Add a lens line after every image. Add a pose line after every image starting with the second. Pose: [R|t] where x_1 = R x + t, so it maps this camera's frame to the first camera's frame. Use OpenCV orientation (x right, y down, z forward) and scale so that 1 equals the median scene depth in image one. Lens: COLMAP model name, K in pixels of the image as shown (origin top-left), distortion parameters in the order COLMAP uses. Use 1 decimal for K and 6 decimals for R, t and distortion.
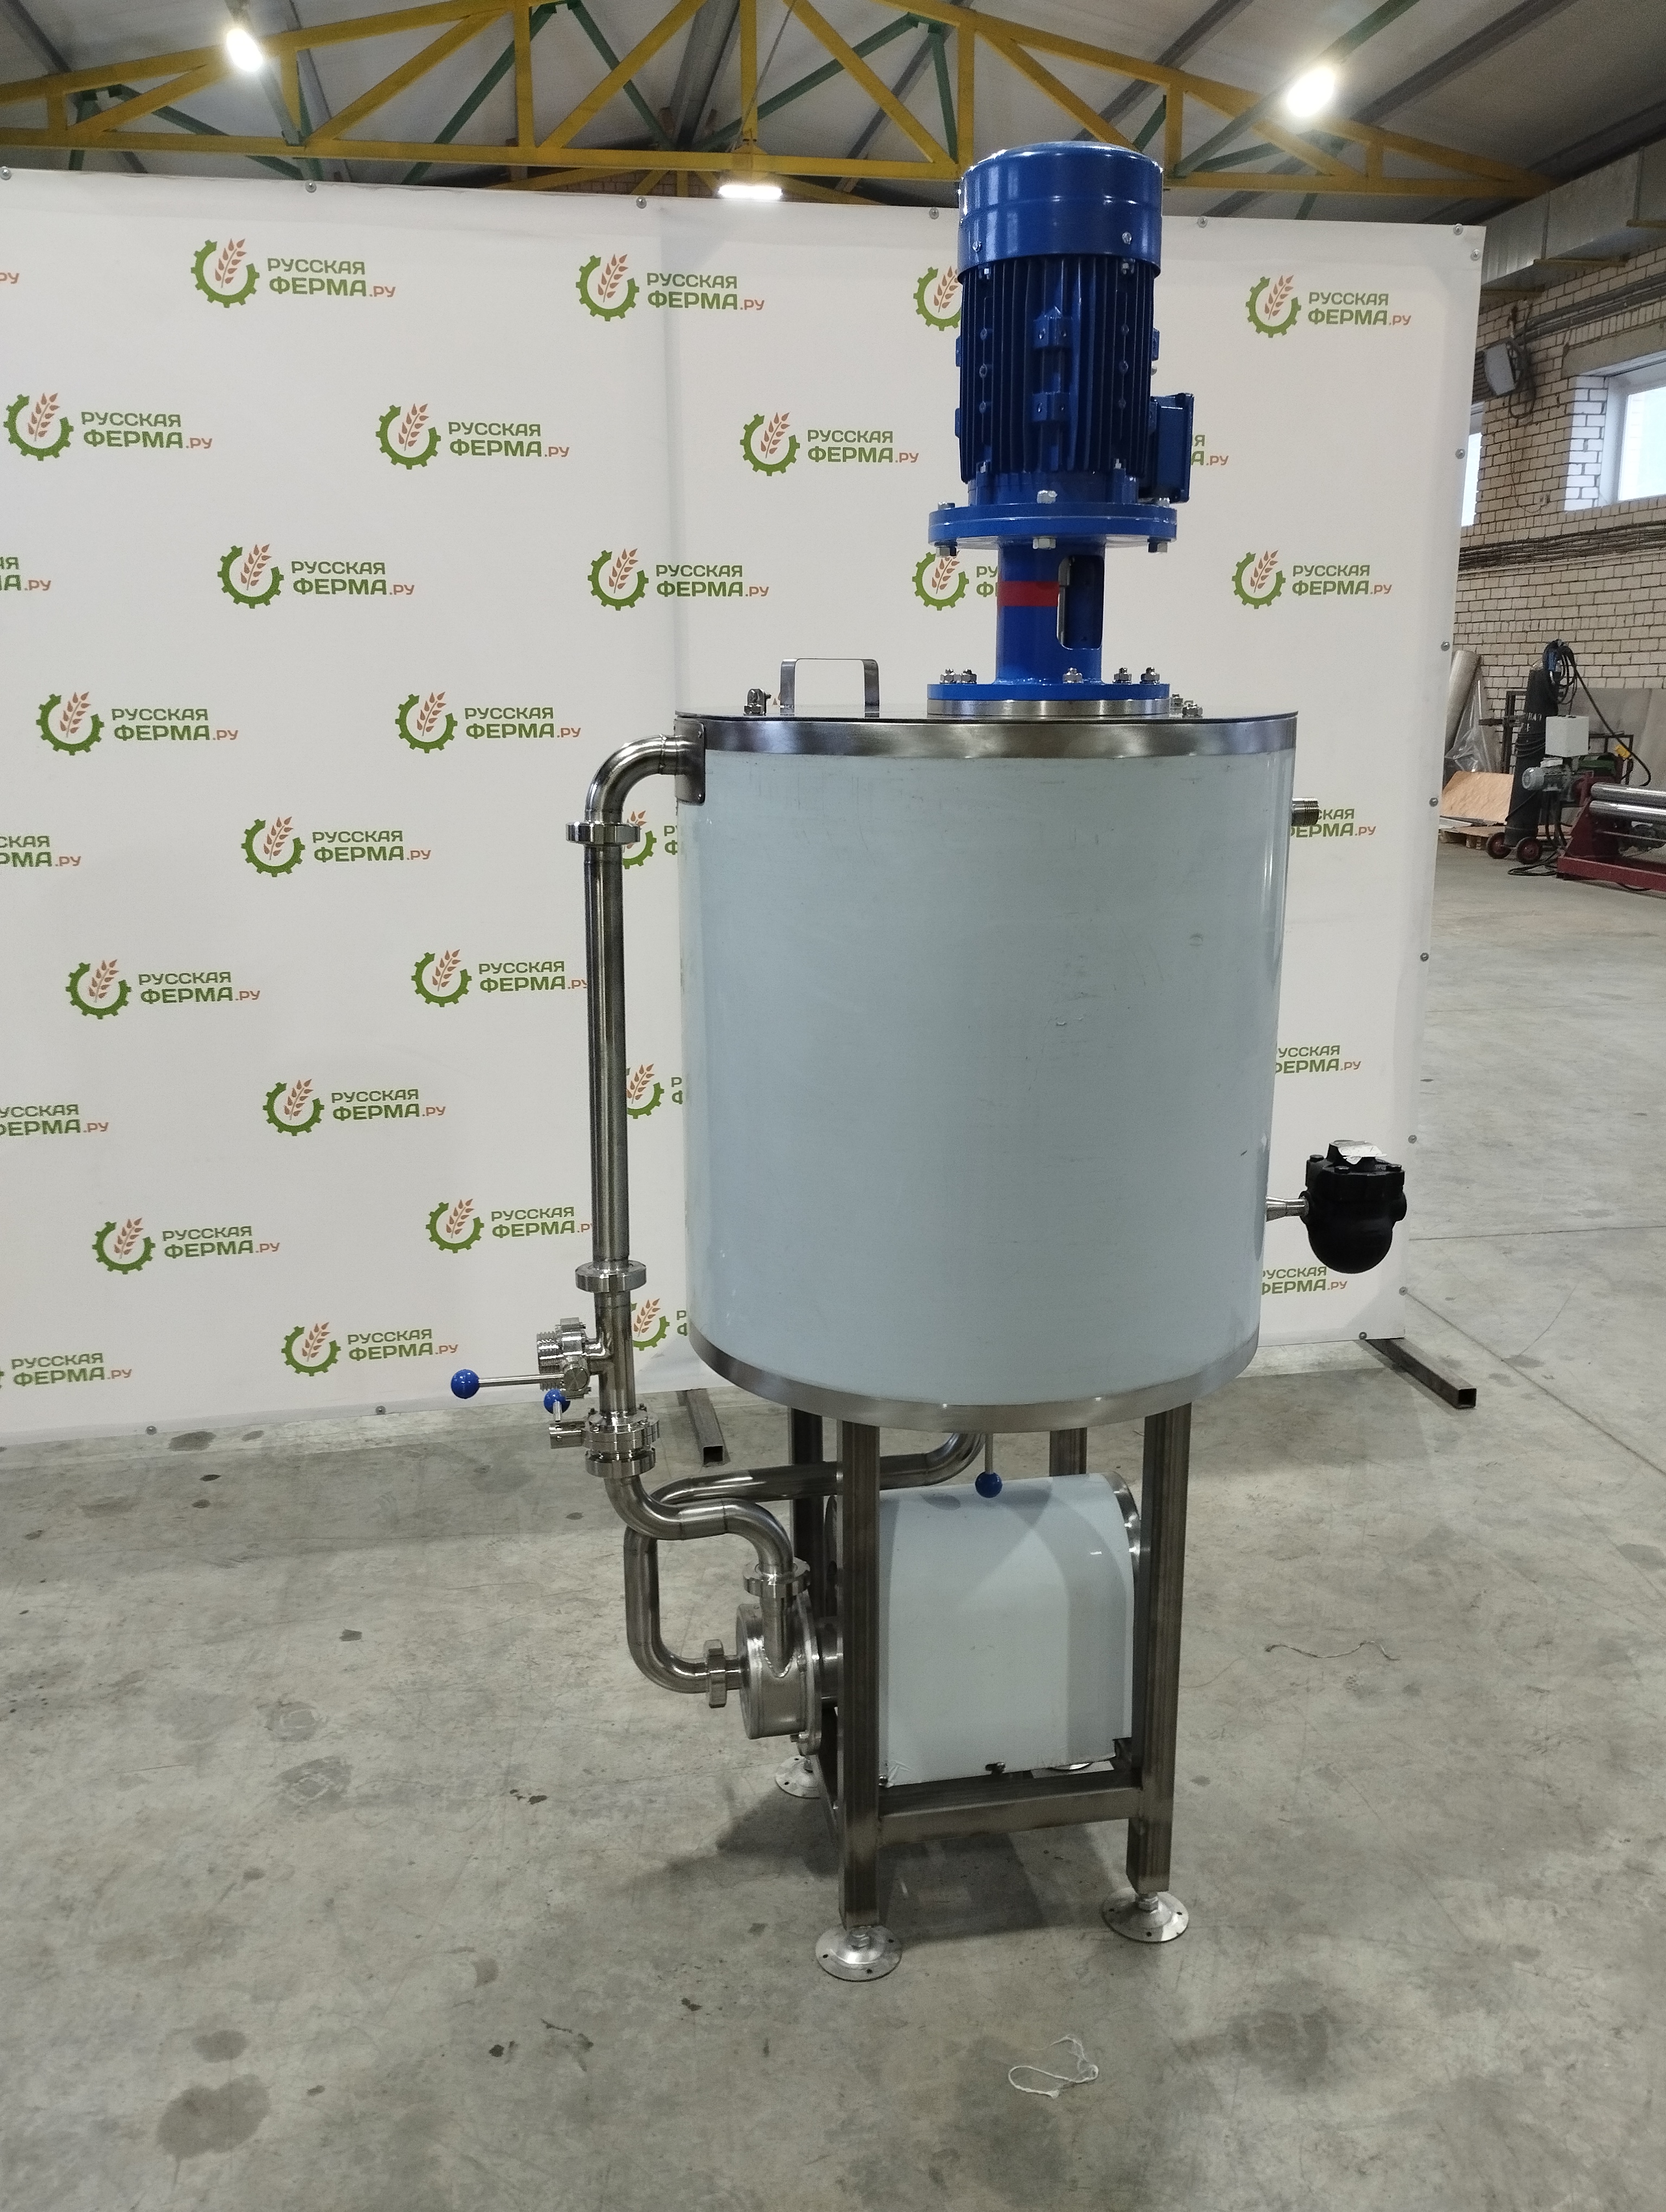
lens RADIAL K [[1821.1, 0, 841.1], [0, 1821.1, 1105.9], [0, 0, 1]] dist [0.067536, -0.056332]
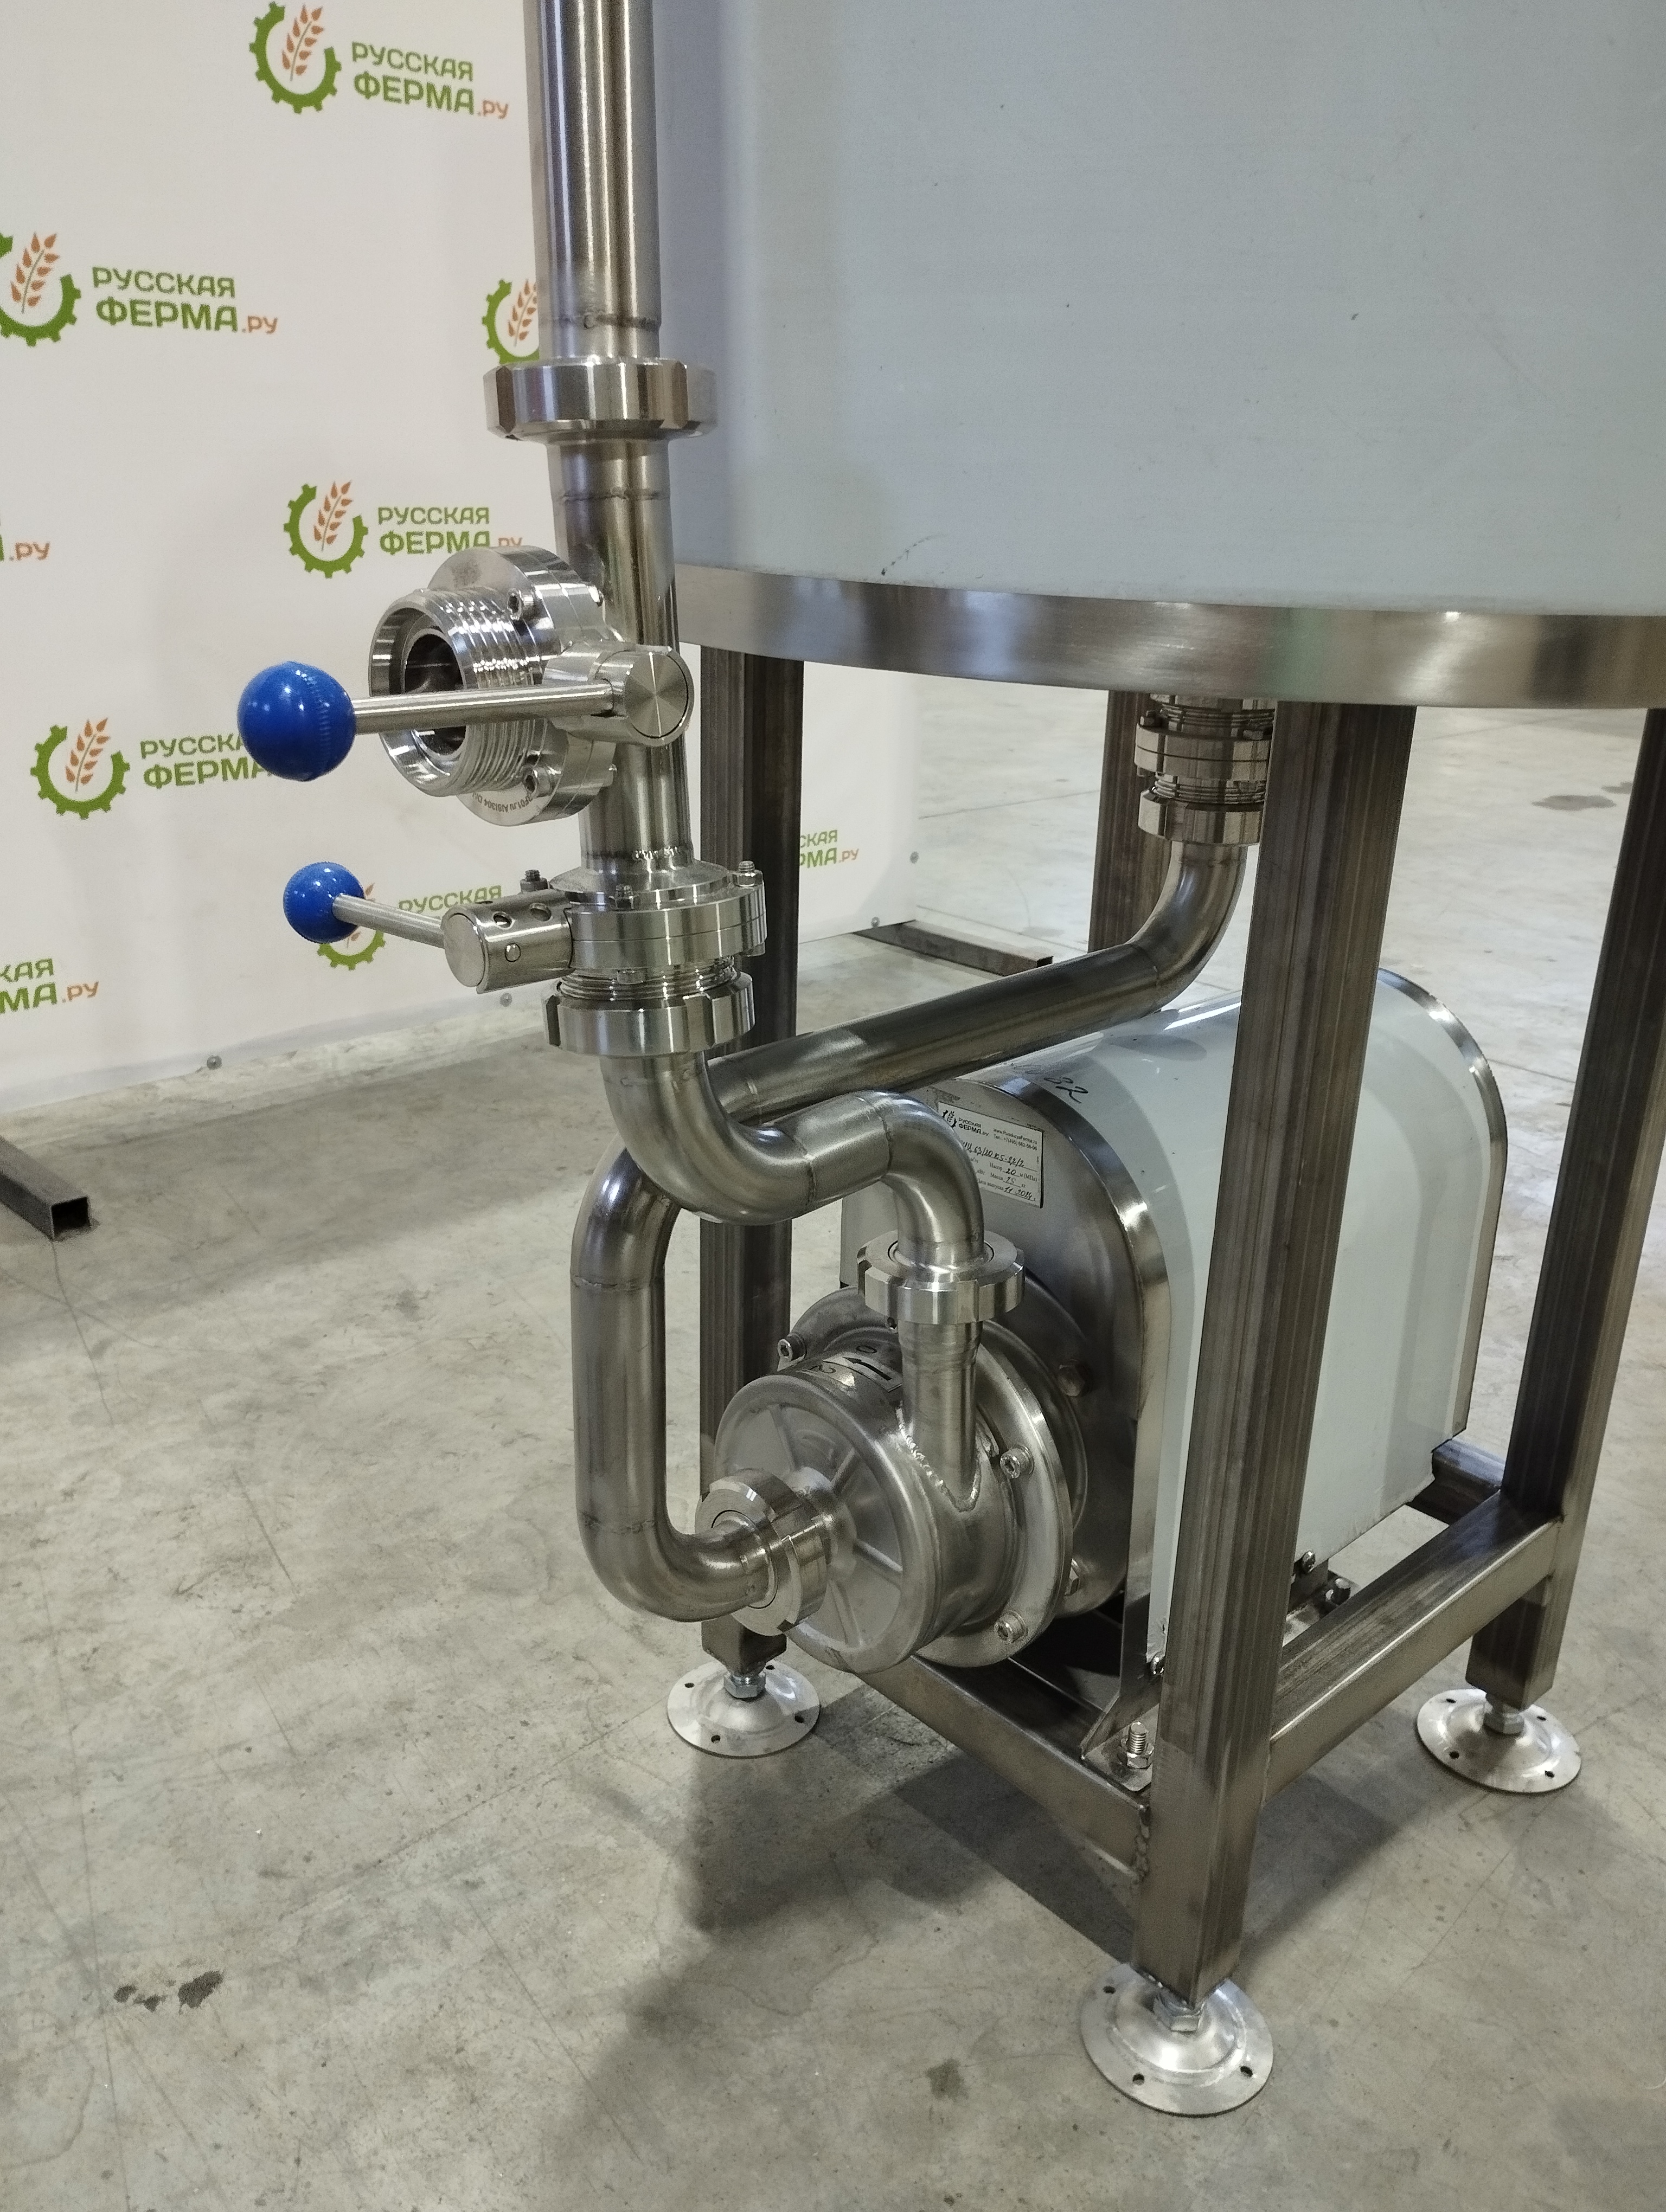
lens RADIAL K [[1817.9, 0, 833.0], [0, 1817.9, 1106.0], [0, 0, 1]] dist [0.115224, -0.176815]
pose [[0.834553, -0.160224, 0.527114, -0.176202], [0.095242, 0.984329, 0.148408, 0.107490], [-0.542632, -0.073651, 0.836735, 0.458088]]
